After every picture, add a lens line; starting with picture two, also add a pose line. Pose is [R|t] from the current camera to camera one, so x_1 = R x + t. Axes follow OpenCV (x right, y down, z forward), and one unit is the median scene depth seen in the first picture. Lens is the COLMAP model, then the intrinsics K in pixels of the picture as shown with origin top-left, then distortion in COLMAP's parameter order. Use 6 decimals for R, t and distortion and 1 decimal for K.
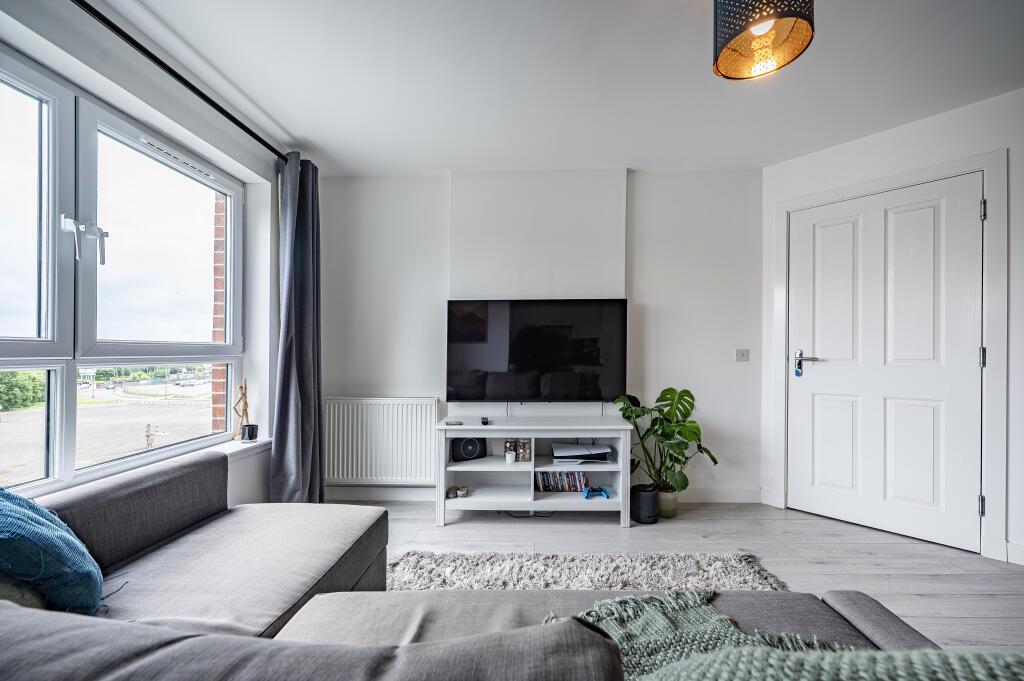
lens RADIAL K [[408.4, 0, 512.0], [0, 408.4, 340.5], [0, 0, 1]] dist [-0.000542, 0.000067]
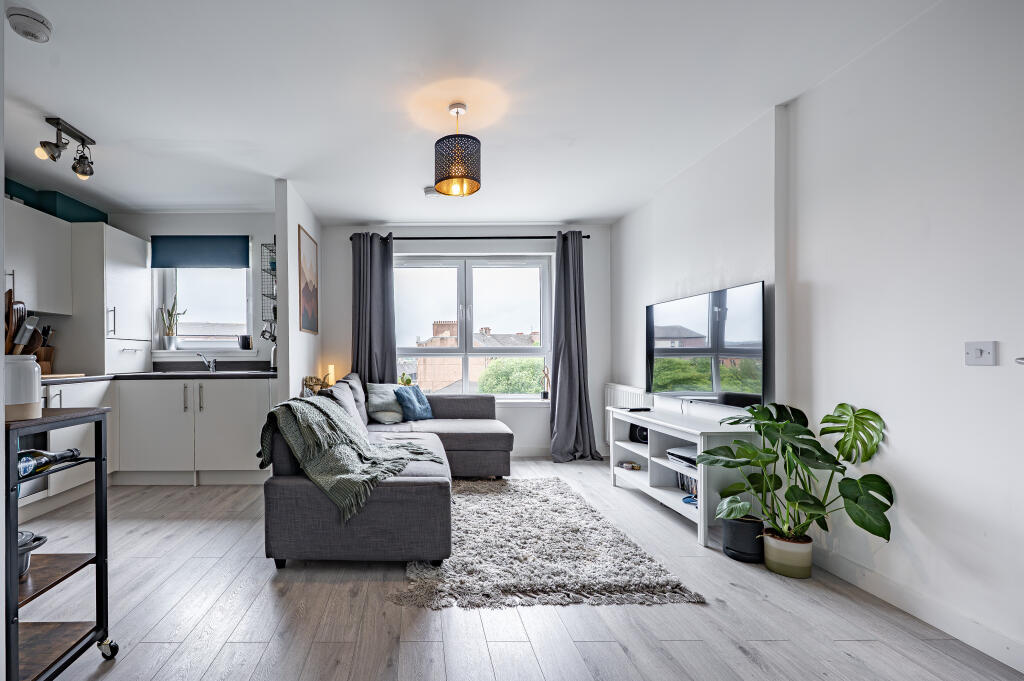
lens RADIAL K [[436.6, 0, 424.8], [0, 436.6, 349.8], [0, 0, 1]] dist [-0.000962, 0.000061]
pose [[0.051977, -0.008509, -0.998612, 1.145298], [0.031064, 0.999494, -0.006900, 0.015822], [0.998165, -0.030662, 0.052215, 0.331319]]
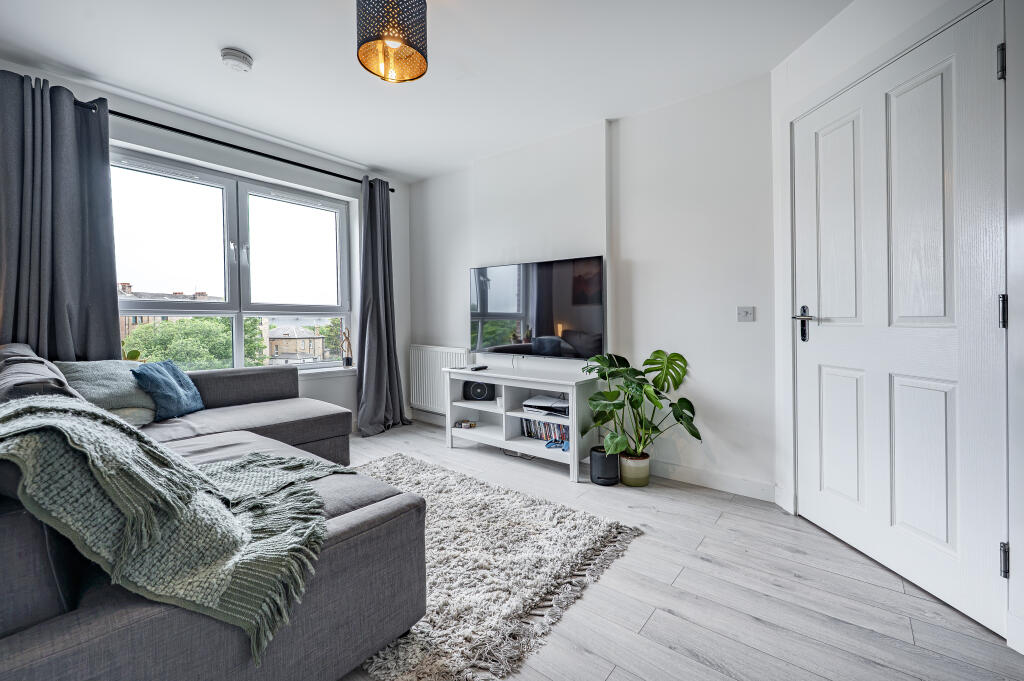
lens RADIAL K [[419.3, 0, 511.7], [0, 419.3, 316.0], [0, 0, 1]] dist [0.000879, 0.000093]
pose [[0.806141, 0.002623, -0.591718, 0.735723], [0.007951, 0.999852, 0.015265, 0.025769], [0.591670, -0.017011, 0.806001, 0.067638]]
